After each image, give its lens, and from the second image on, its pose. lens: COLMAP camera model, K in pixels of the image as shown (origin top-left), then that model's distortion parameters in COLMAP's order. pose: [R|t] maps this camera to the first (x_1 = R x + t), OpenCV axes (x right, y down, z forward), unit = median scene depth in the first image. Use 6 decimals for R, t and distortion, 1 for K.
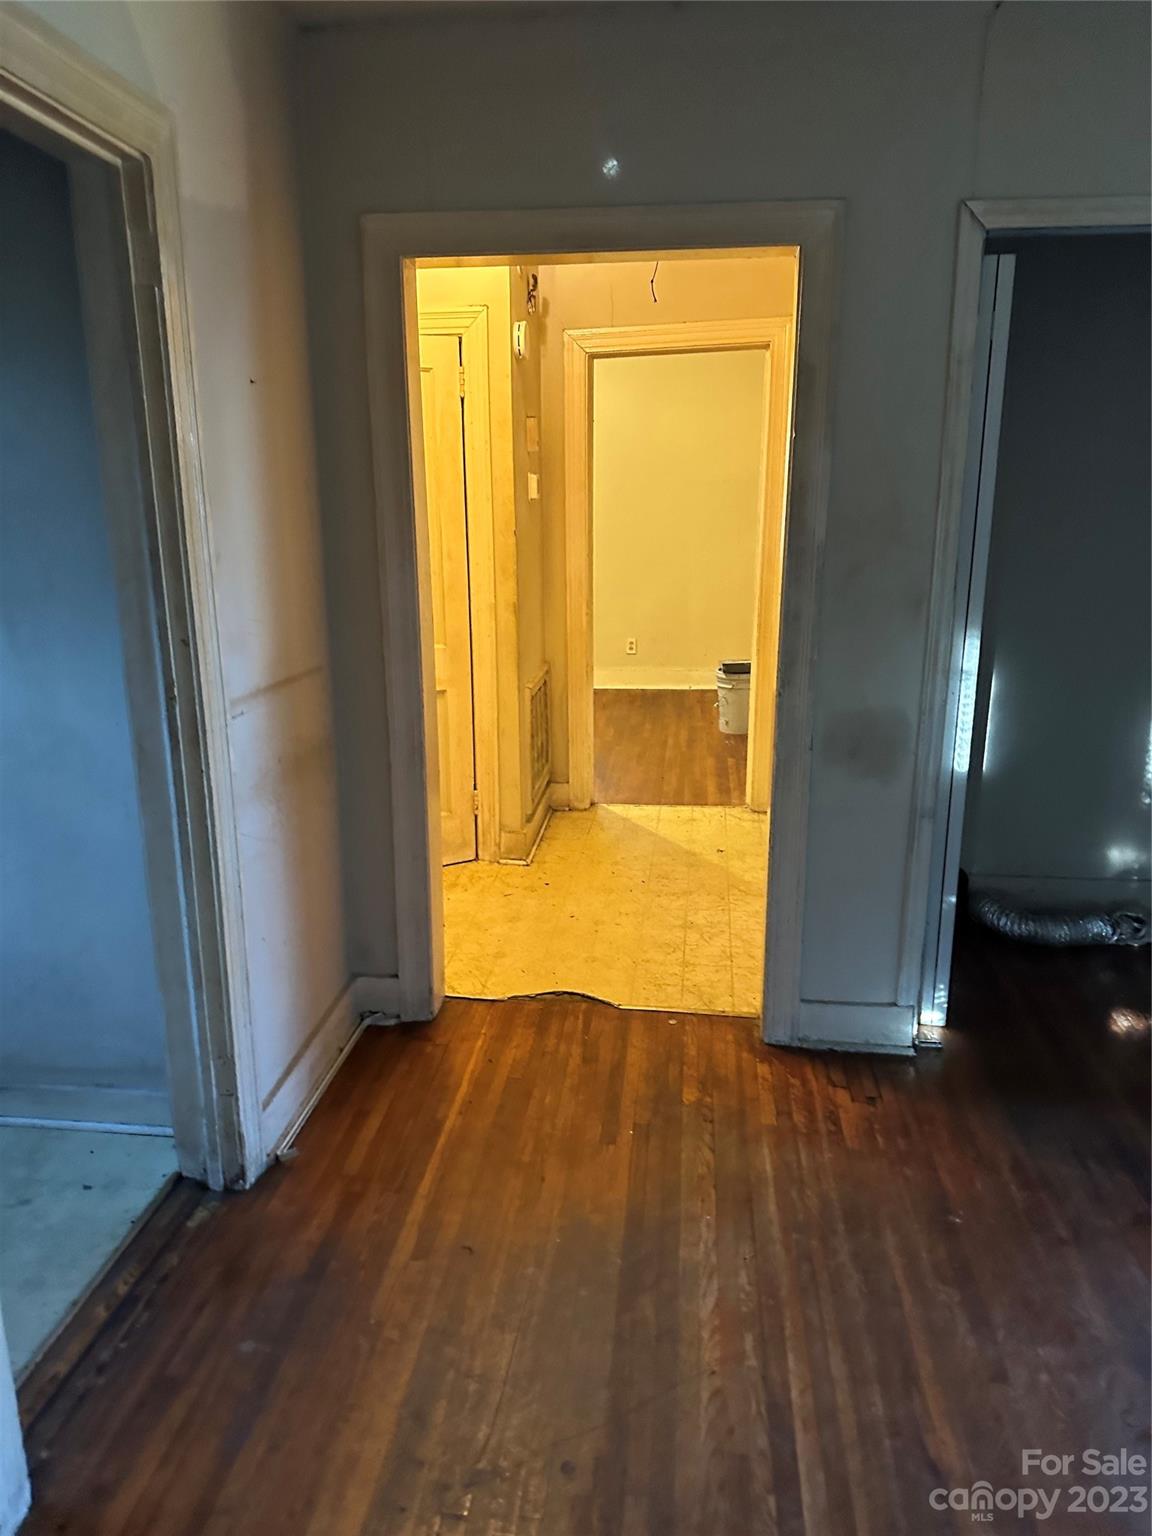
lens RADIAL K [[1080.4, 0, 554.4], [0, 1080.4, 757.0], [0, 0, 1]] dist [0.045283, -0.061079]
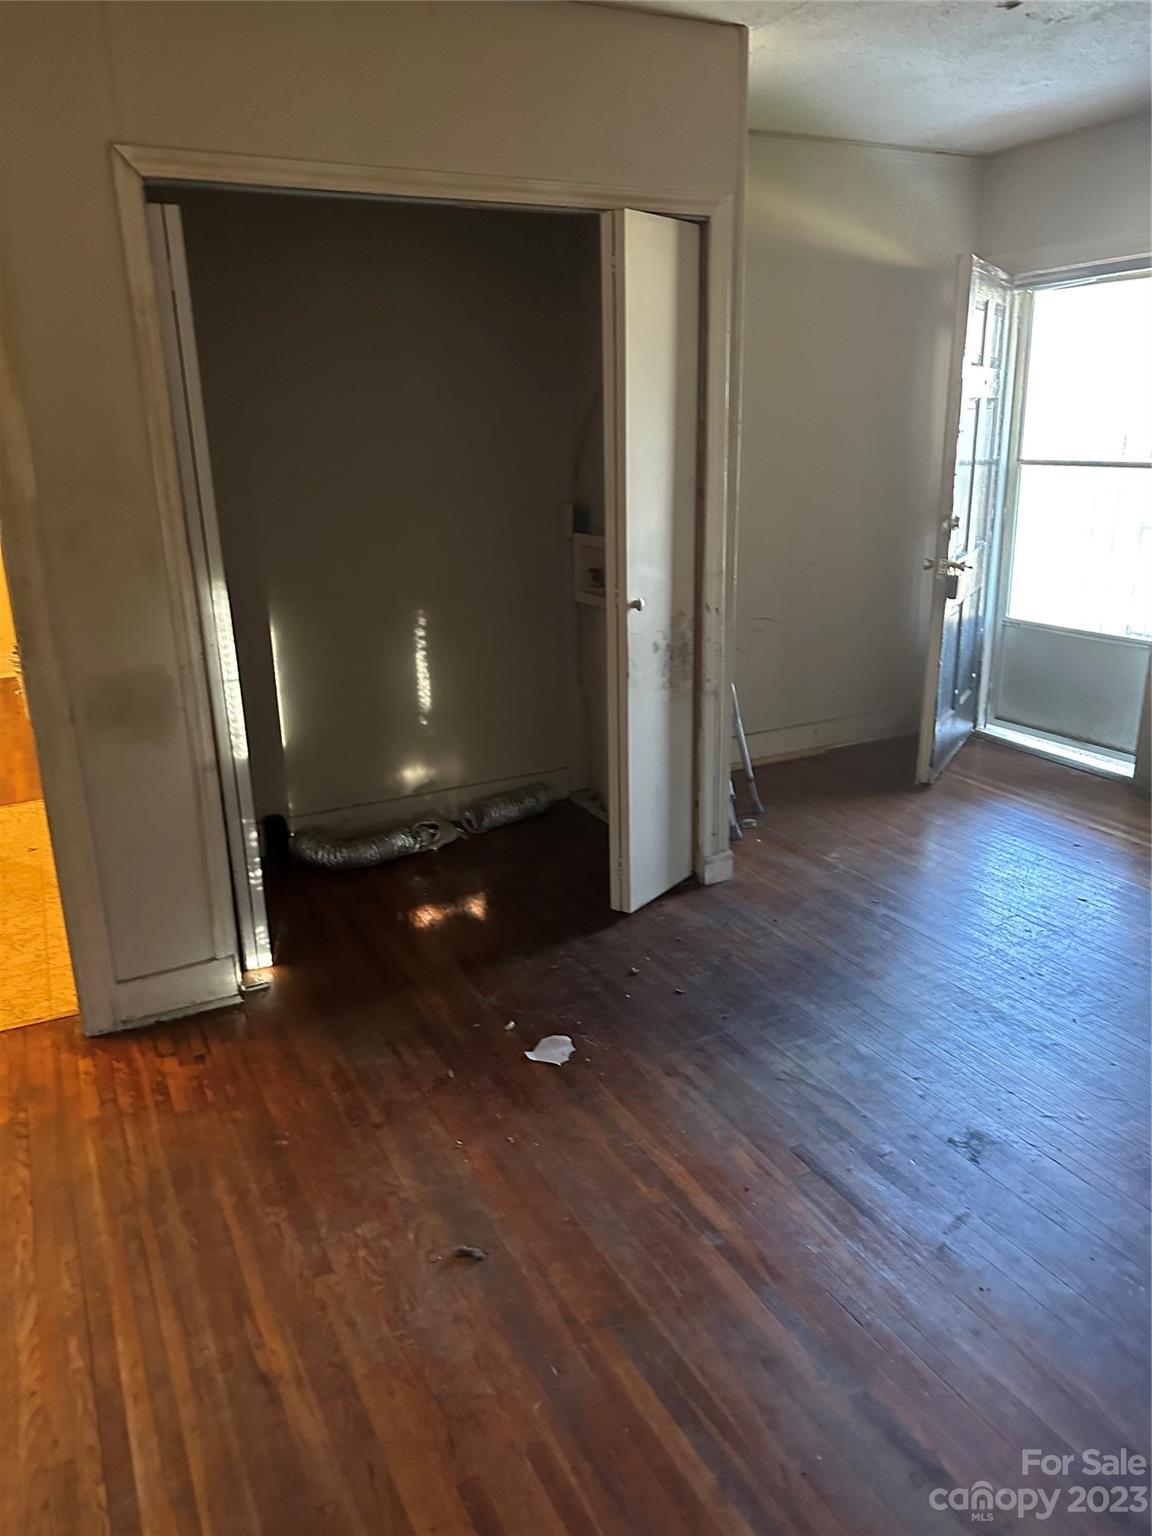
lens RADIAL K [[1080.4, 0, 549.2], [0, 1080.4, 758.2], [0, 0, 1]] dist [0.045283, -0.061079]
pose [[0.834156, -0.176701, 0.522456, 0.089307], [0.162626, 0.983973, 0.073142, 0.024669], [-0.527007, 0.023953, 0.849523, -0.025942]]
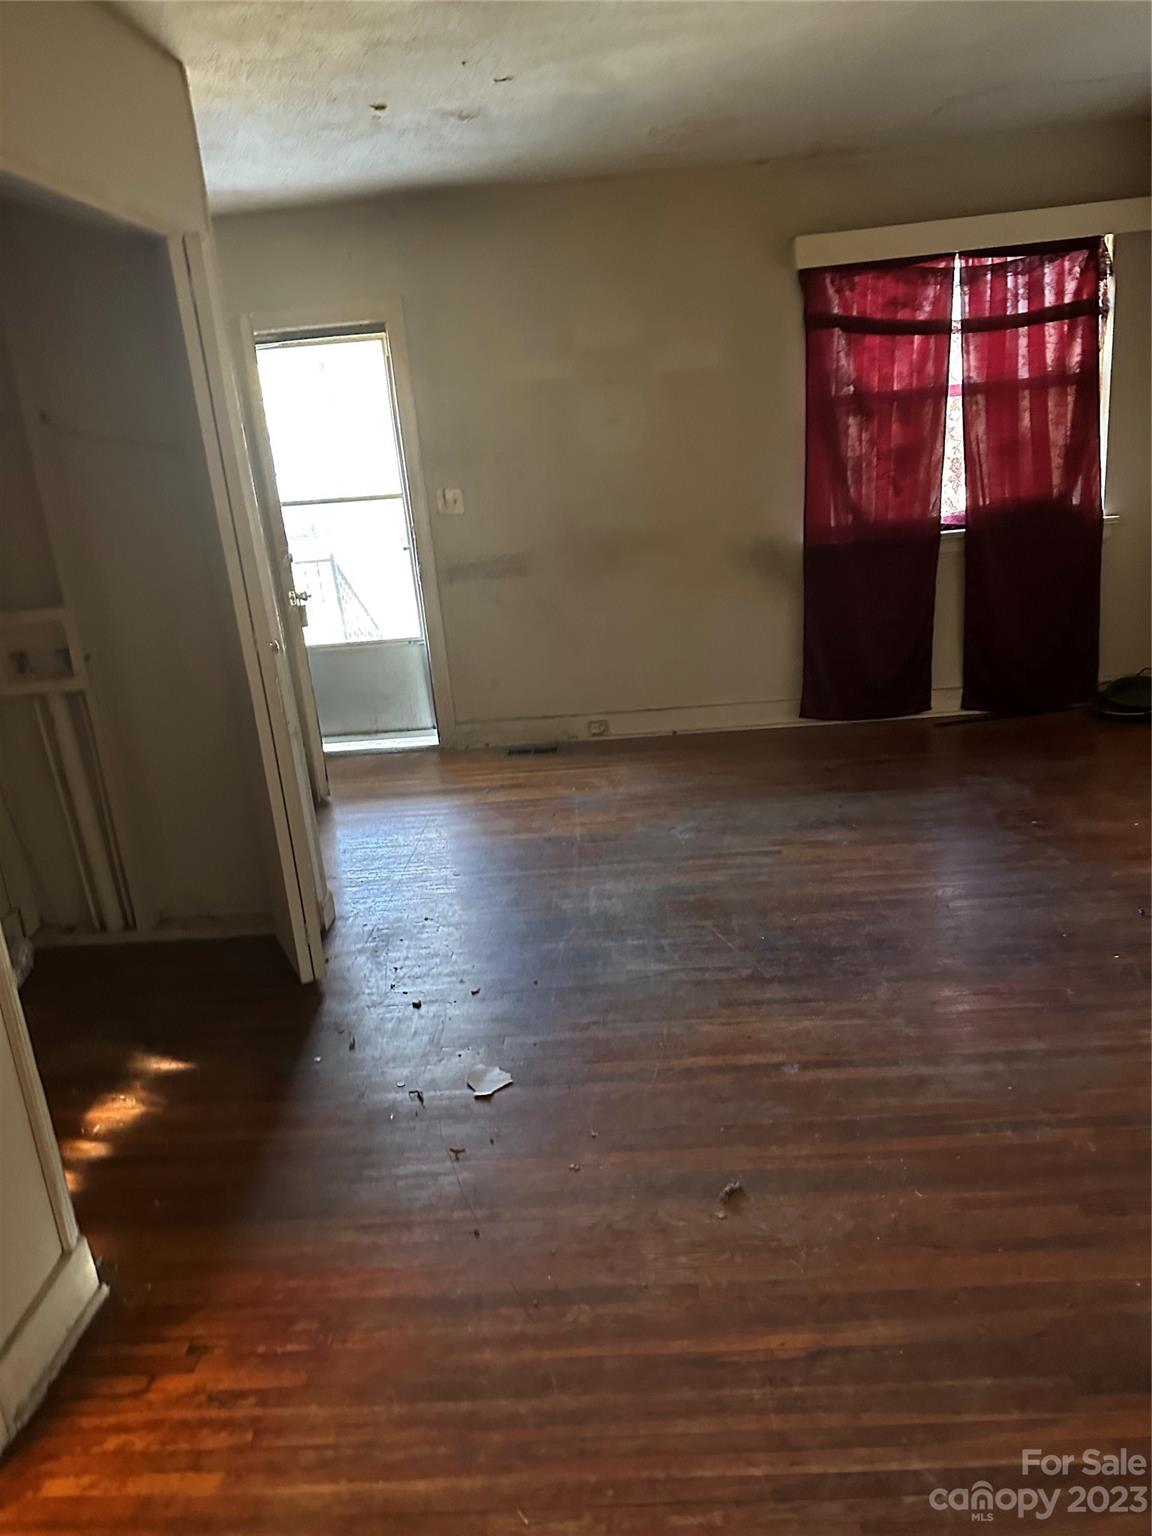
lens RADIAL K [[1080.4, 0, 582.6], [0, 1080.4, 766.5], [0, 0, 1]] dist [0.045283, -0.061079]
pose [[-0.076369, -0.278479, 0.957401, -0.307295], [0.338040, 0.896107, 0.287614, -0.144469], [-0.938028, 0.345604, 0.025702, 0.645845]]
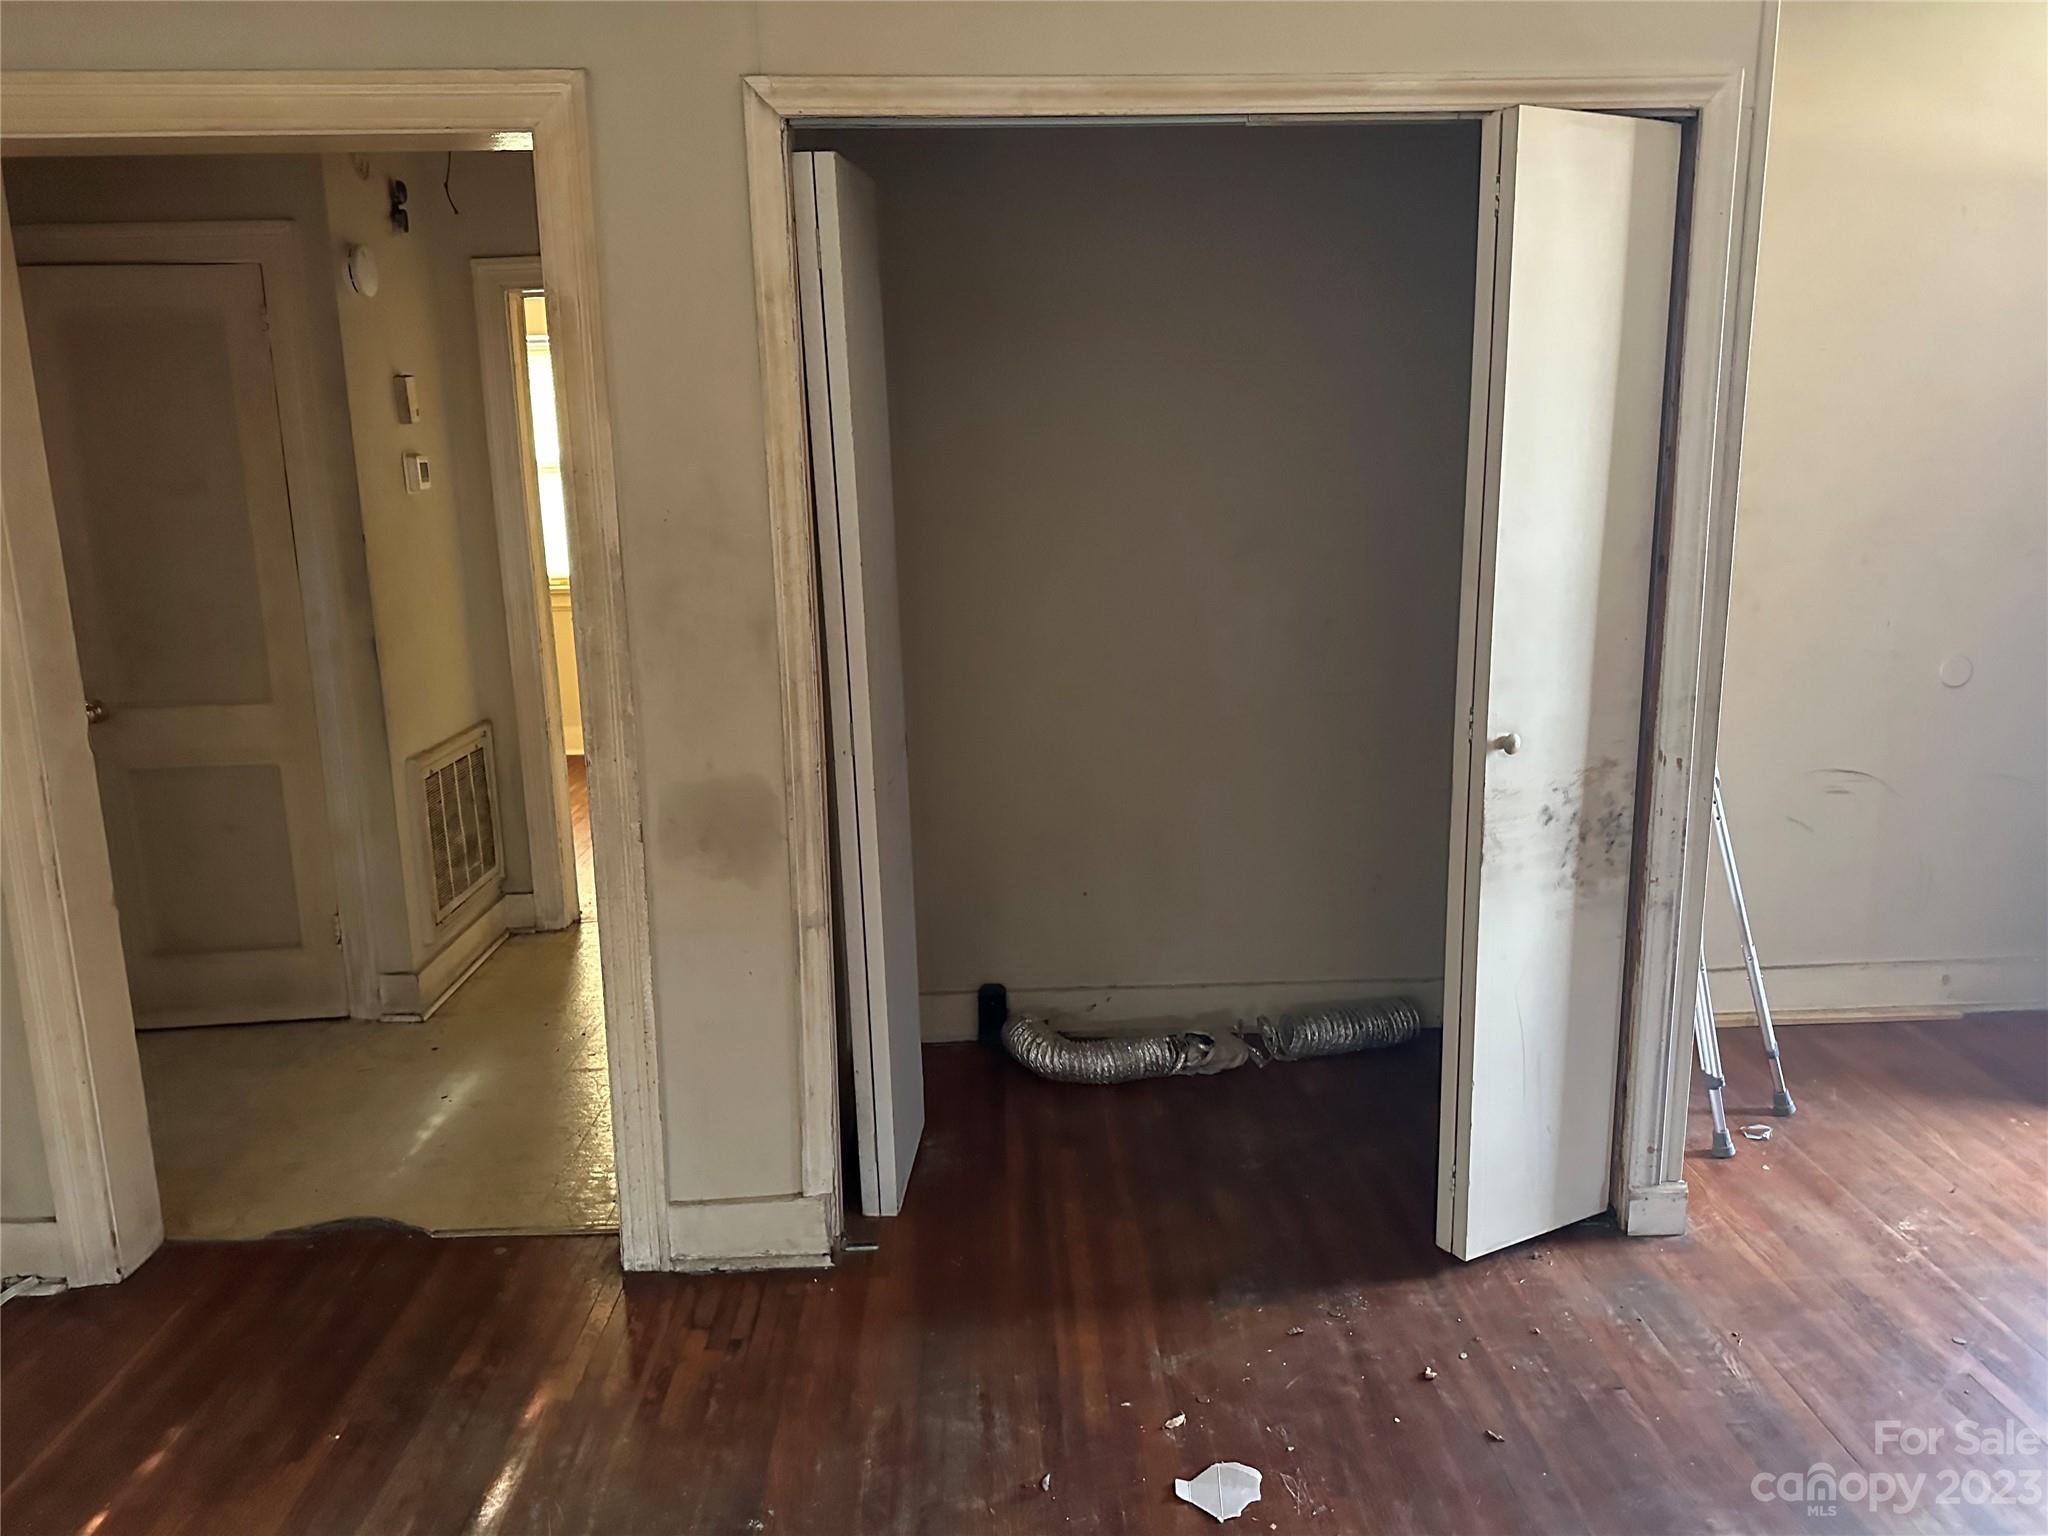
lens RADIAL K [[1440.6, 0, 1018.6], [0, 1440.6, 758.3], [0, 0, 1]] dist [0.045283, -0.061079]
pose [[0.987378, -0.044241, 0.152076, 0.360953], [0.052205, 0.997445, -0.048773, -0.001894], [-0.149529, 0.056097, 0.987165, 0.042409]]
